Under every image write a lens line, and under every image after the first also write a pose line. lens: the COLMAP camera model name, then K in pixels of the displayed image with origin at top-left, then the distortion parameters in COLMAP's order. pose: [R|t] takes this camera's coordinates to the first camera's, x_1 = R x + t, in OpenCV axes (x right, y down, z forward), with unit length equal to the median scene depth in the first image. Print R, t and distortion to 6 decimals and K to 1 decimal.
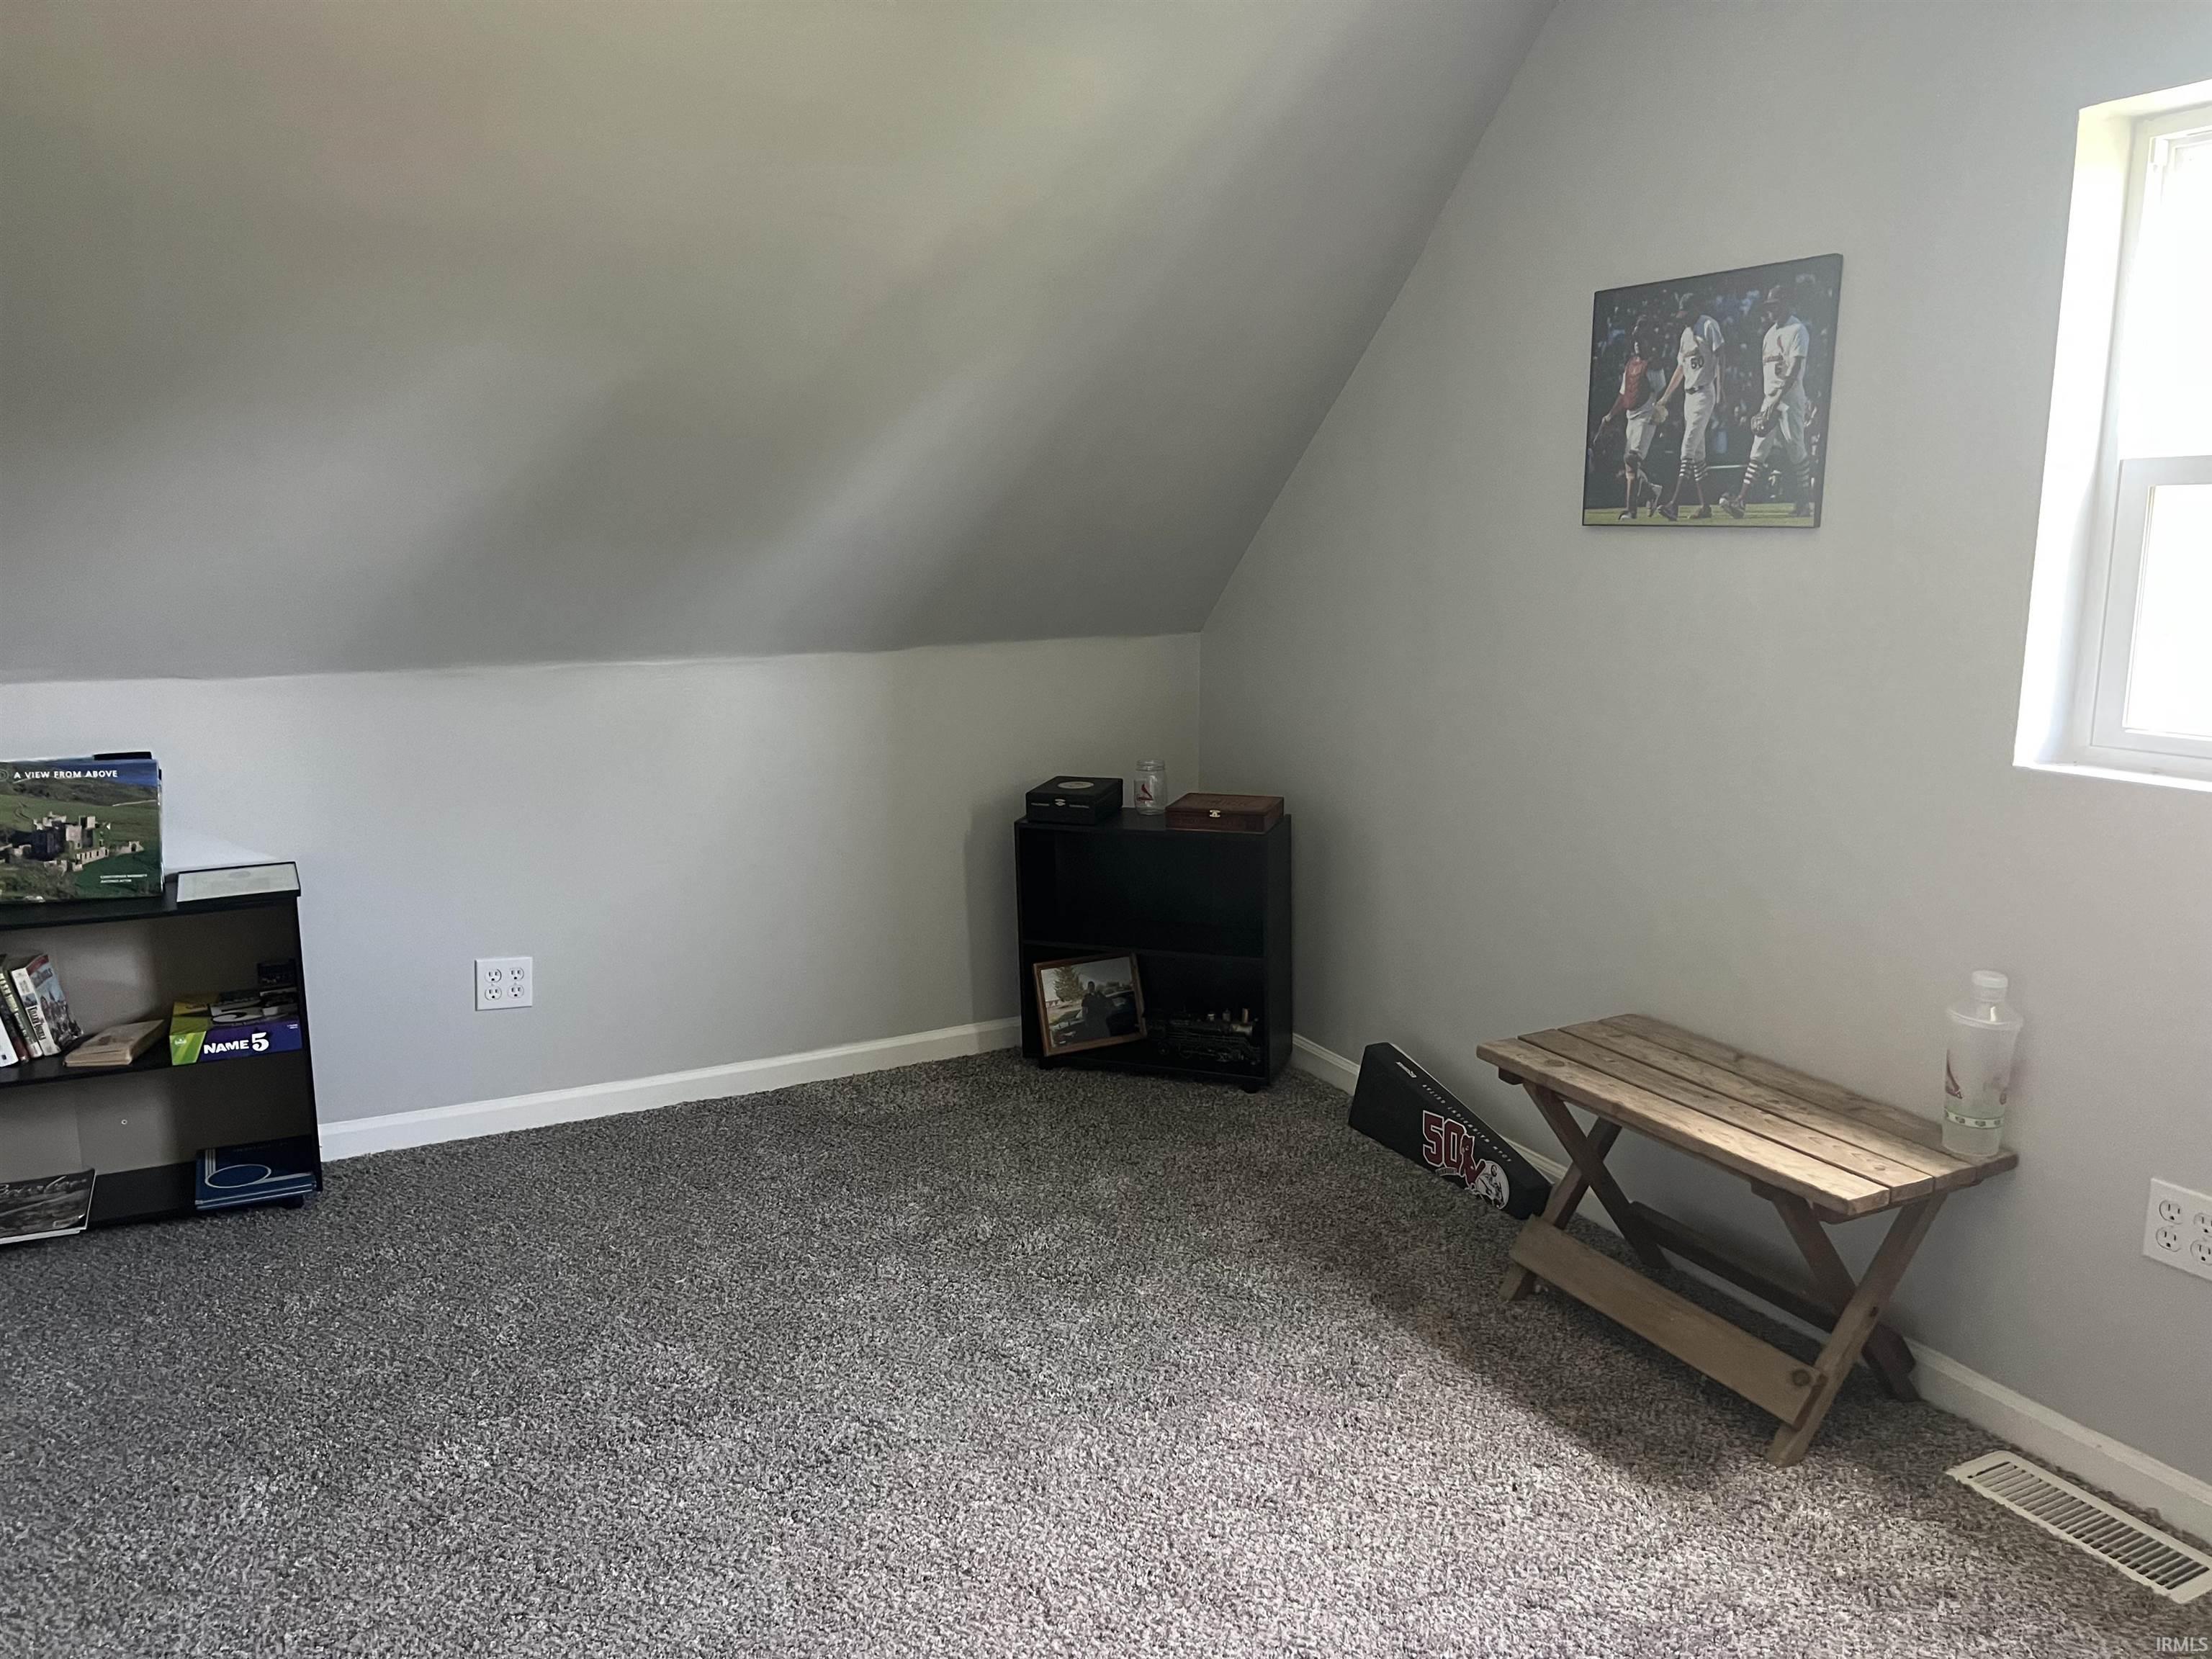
lens RADIAL K [[1663.9, 0, 1107.6], [0, 1663.9, 833.0], [0, 0, 1]] dist [0.029714, -0.028685]
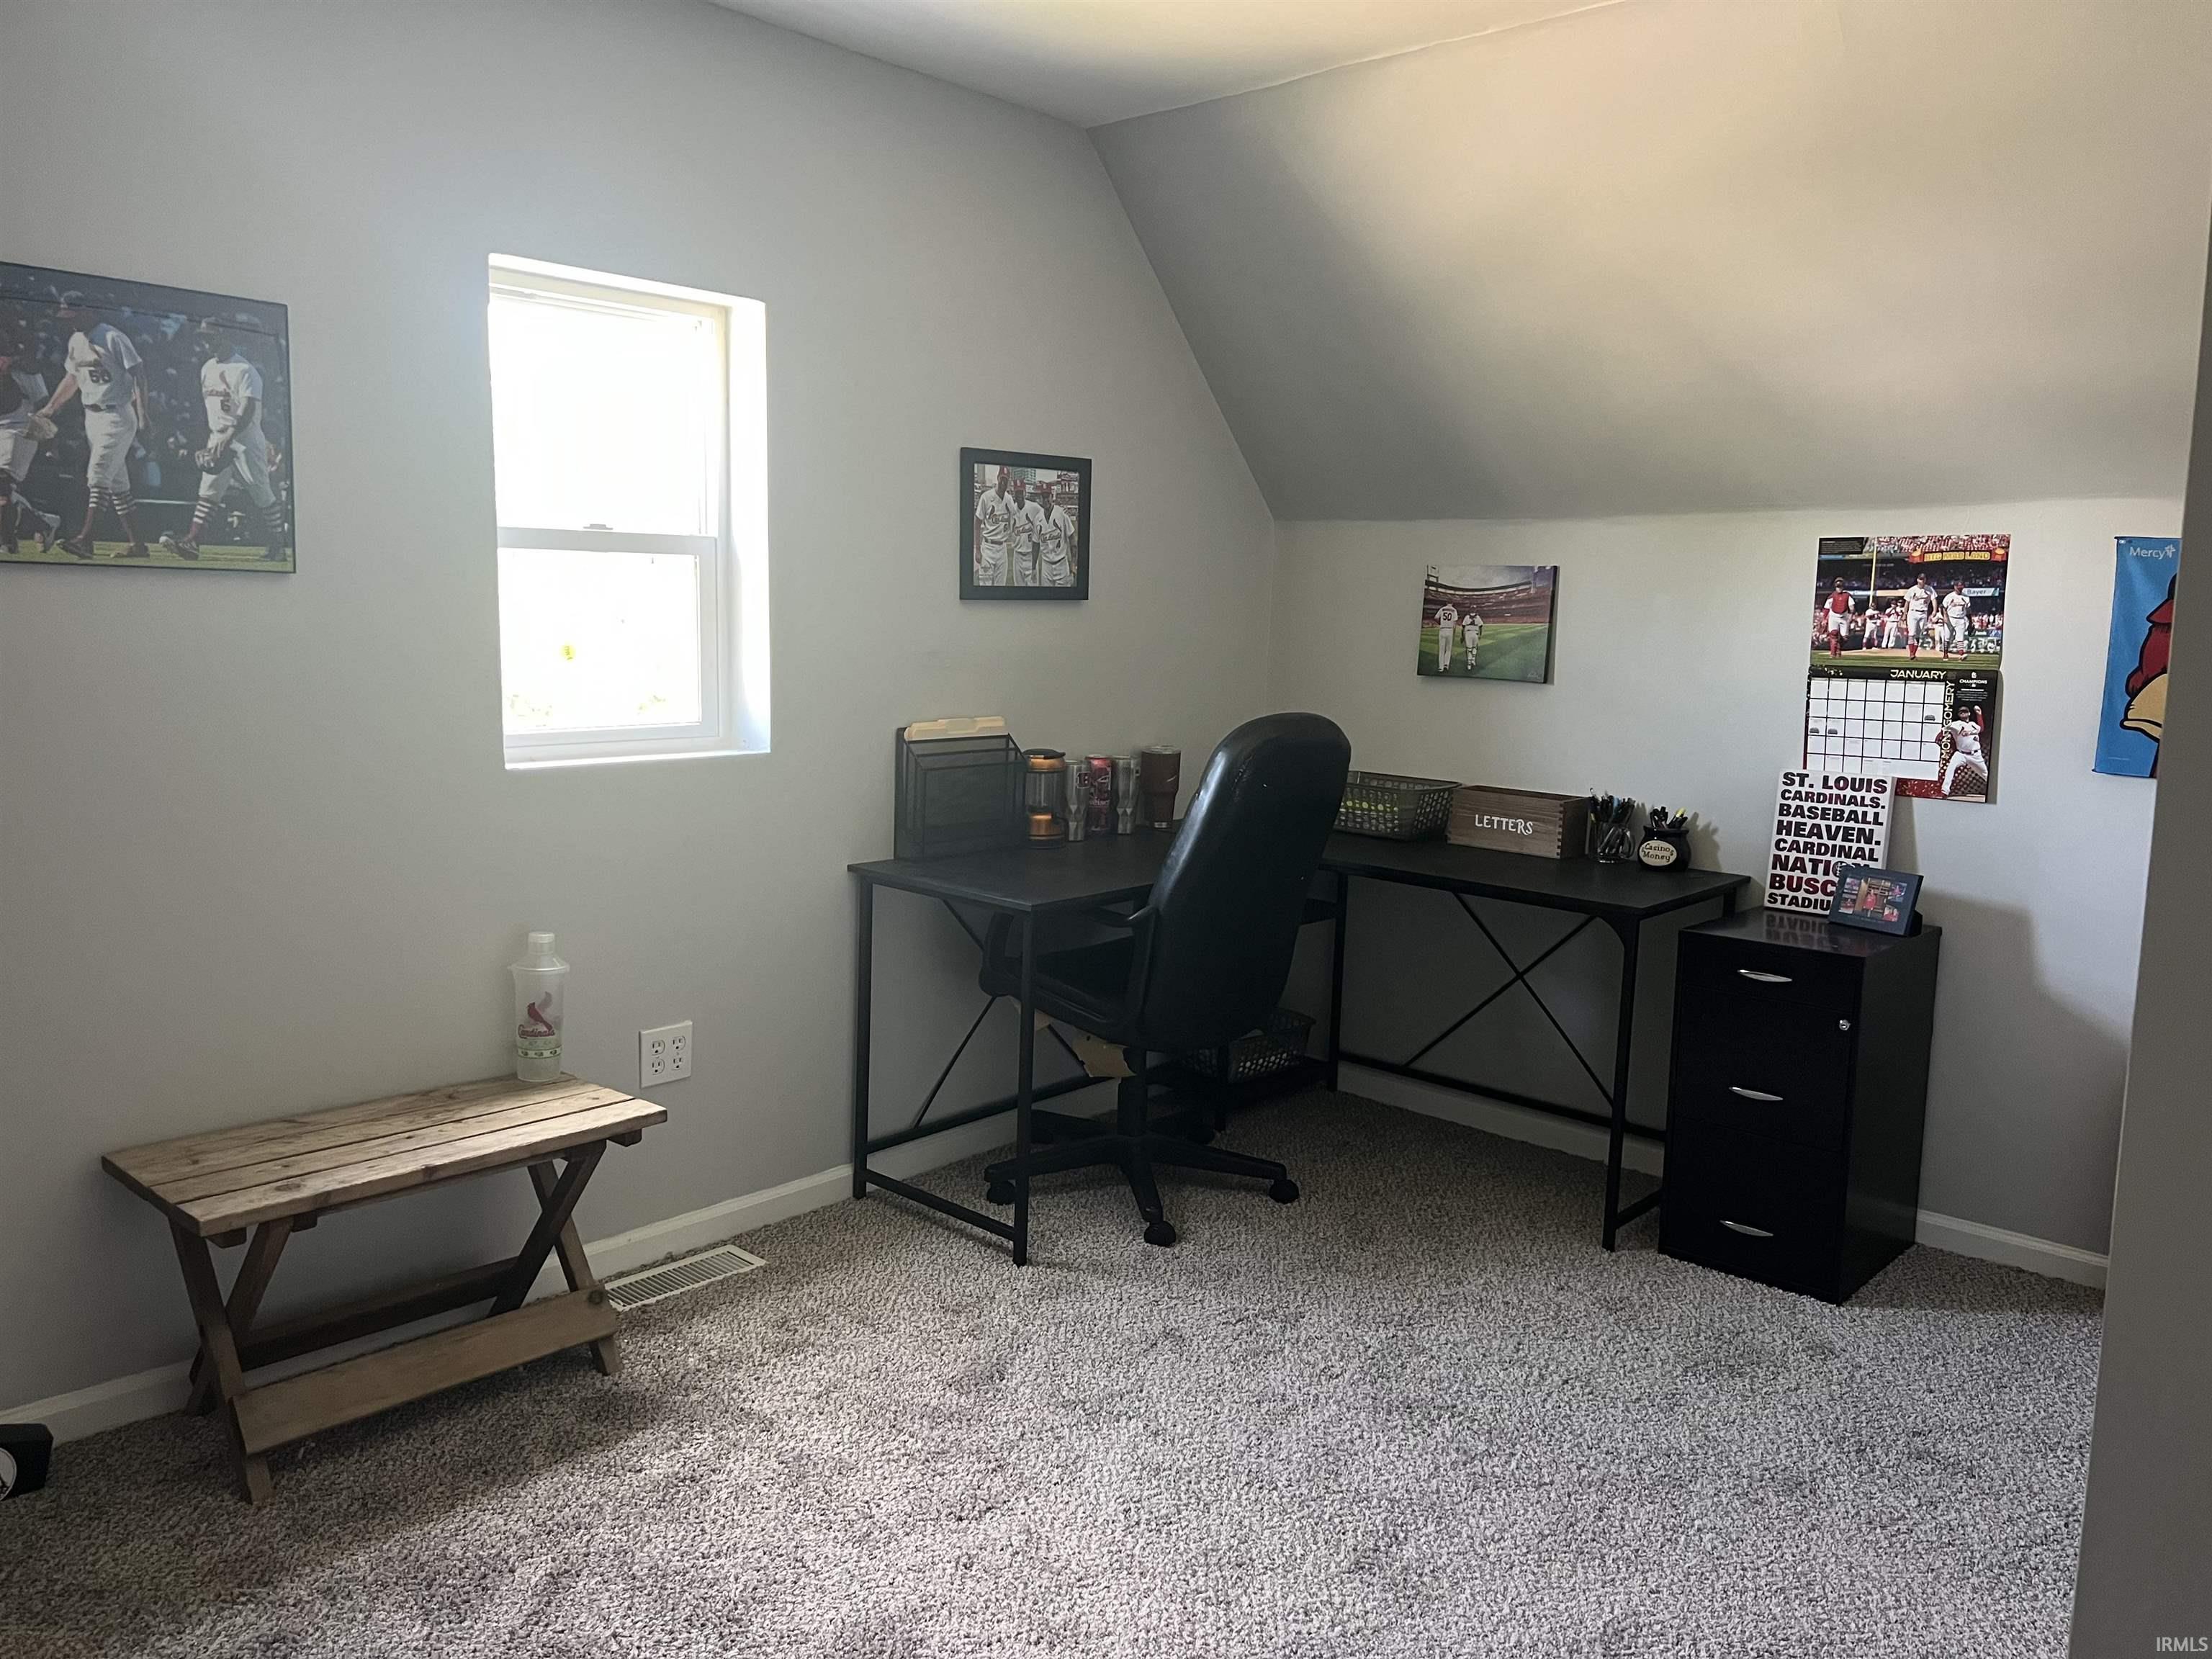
lens RADIAL K [[1663.9, 0, 1107.8], [0, 1663.9, 824.3], [0, 0, 1]] dist [0.029714, -0.028685]
pose [[-0.346033, -0.134329, 0.928556, -0.679444], [0.147029, 0.969706, 0.195073, -0.155701], [-0.926630, 0.204026, -0.315800, 0.869533]]
